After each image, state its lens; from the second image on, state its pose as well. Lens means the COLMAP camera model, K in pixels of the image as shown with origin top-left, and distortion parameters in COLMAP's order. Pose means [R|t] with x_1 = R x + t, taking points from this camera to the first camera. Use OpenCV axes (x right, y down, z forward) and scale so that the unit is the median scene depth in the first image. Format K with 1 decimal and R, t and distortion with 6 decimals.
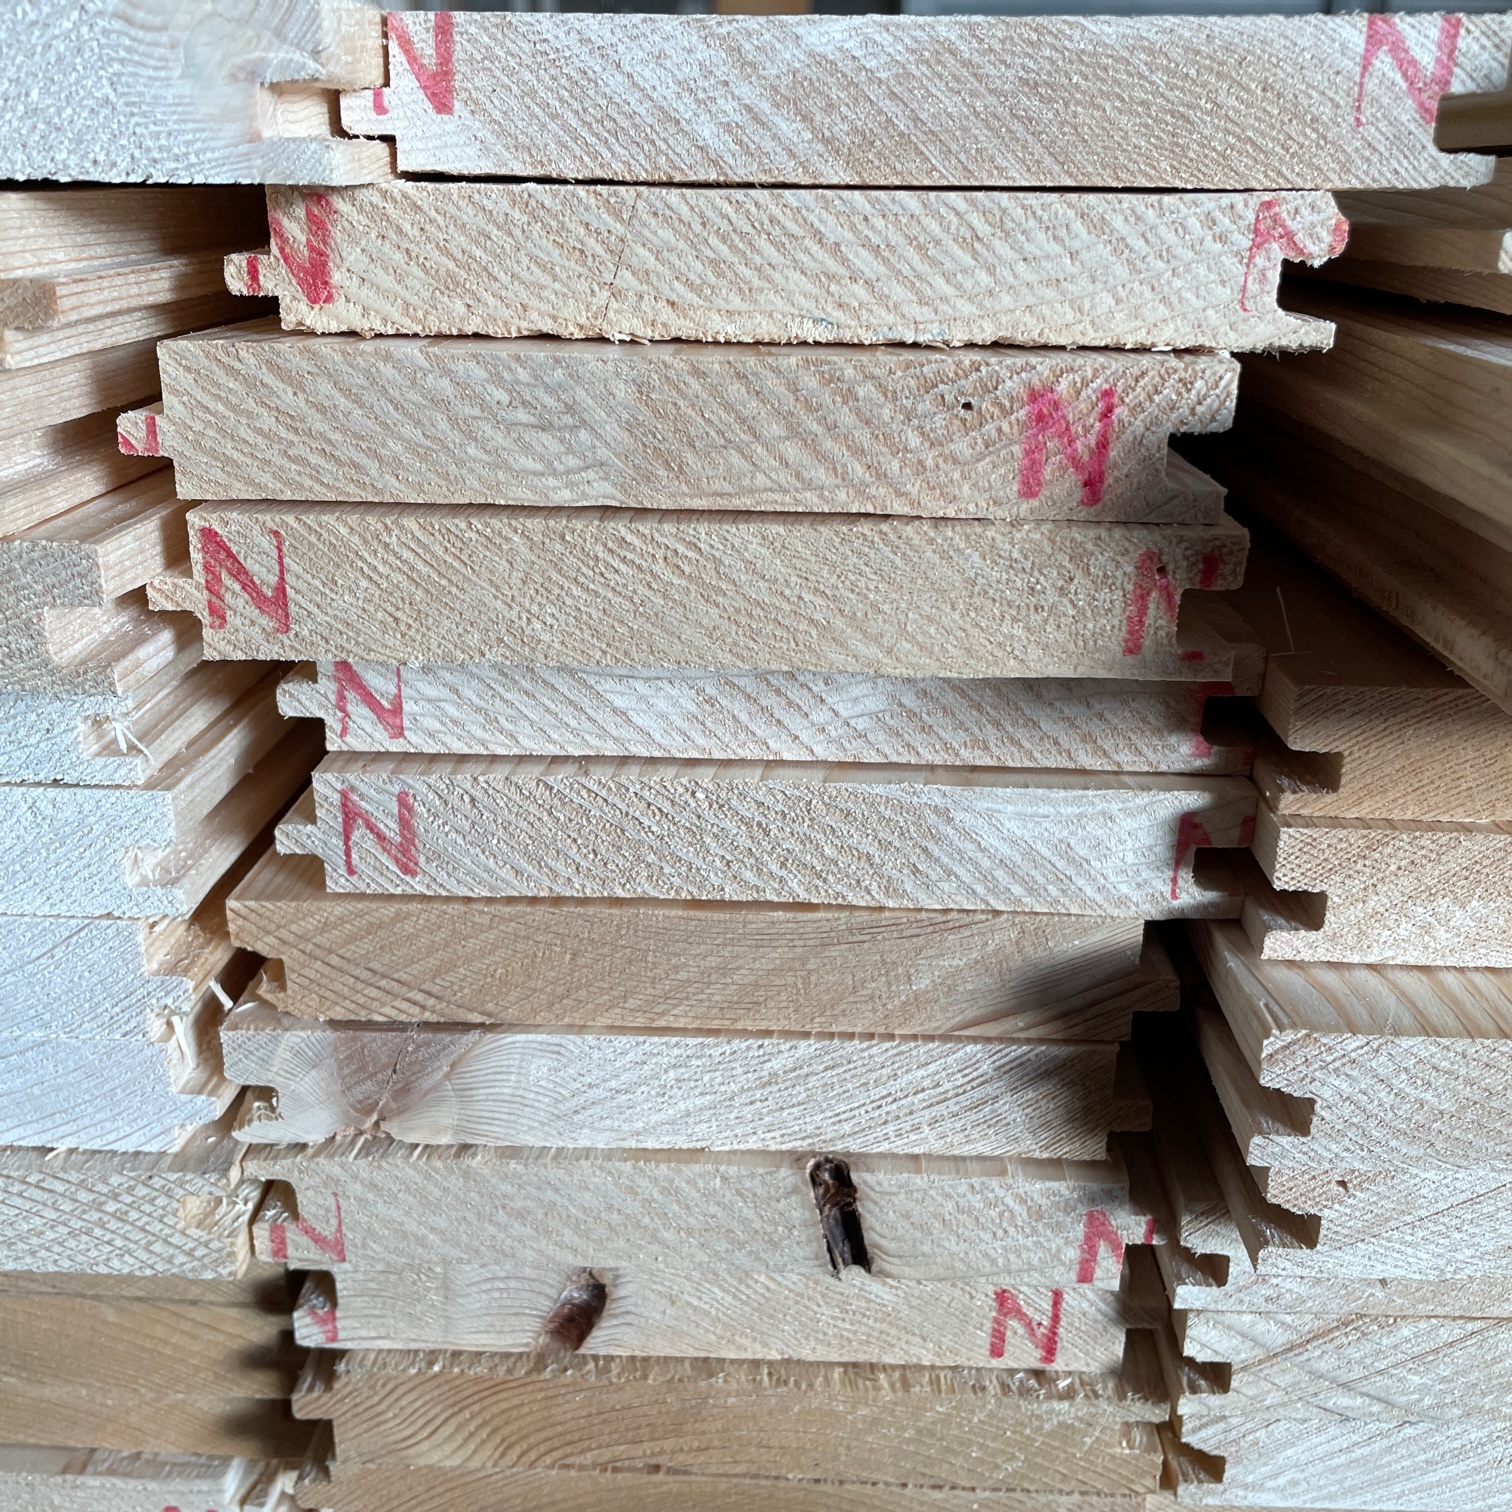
lens RADIAL K [[1551.5, 0, 756.0], [0, 1551.5, 756.0], [0, 0, 1]] dist [0.092878, -0.174554]
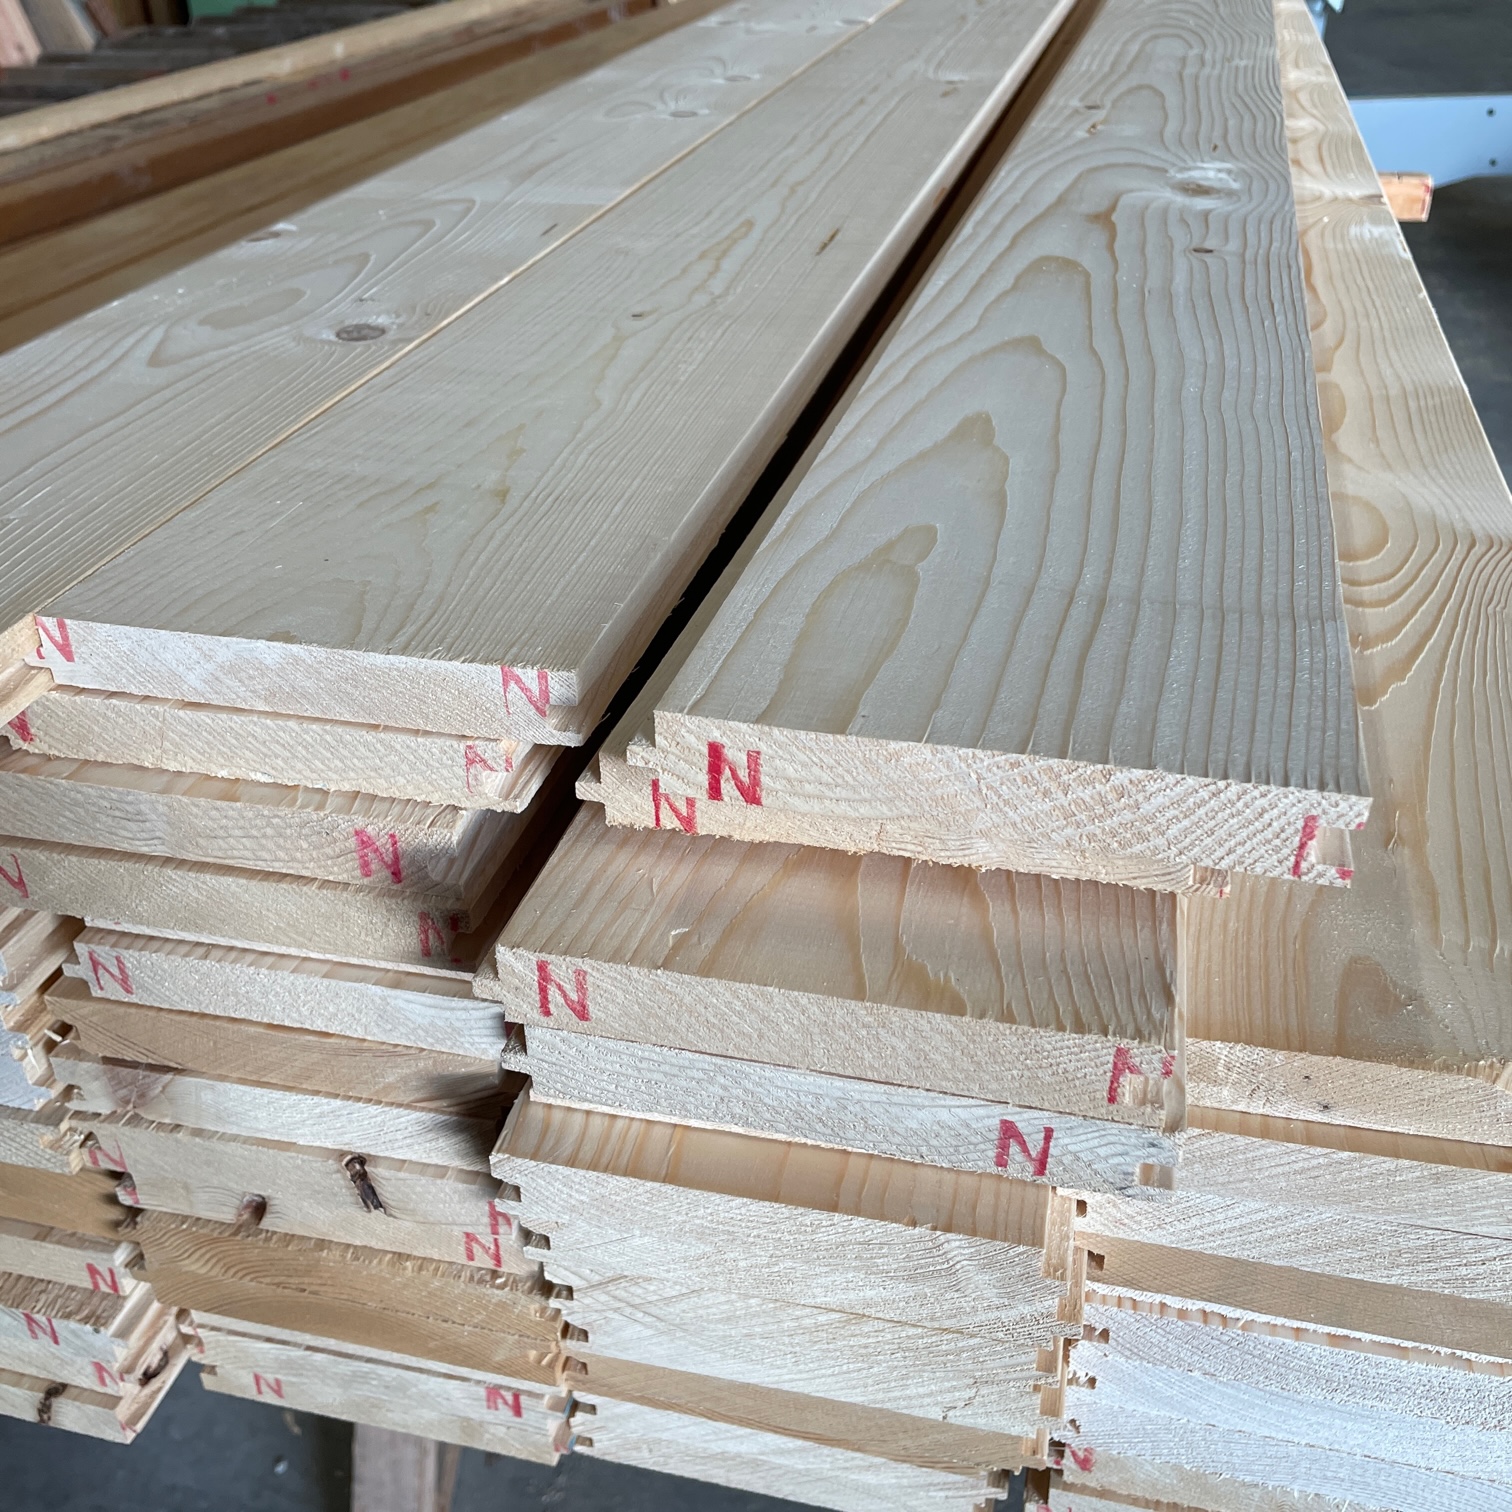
lens RADIAL K [[1551.5, 0, 756.0], [0, 1551.5, 756.0], [0, 0, 1]] dist [0.092878, -0.174554]
pose [[0.979347, 0.073548, -0.188336, 0.814485], [-0.034348, 0.978473, 0.203498, -0.588567], [0.199248, -0.192826, 0.960790, -0.572214]]
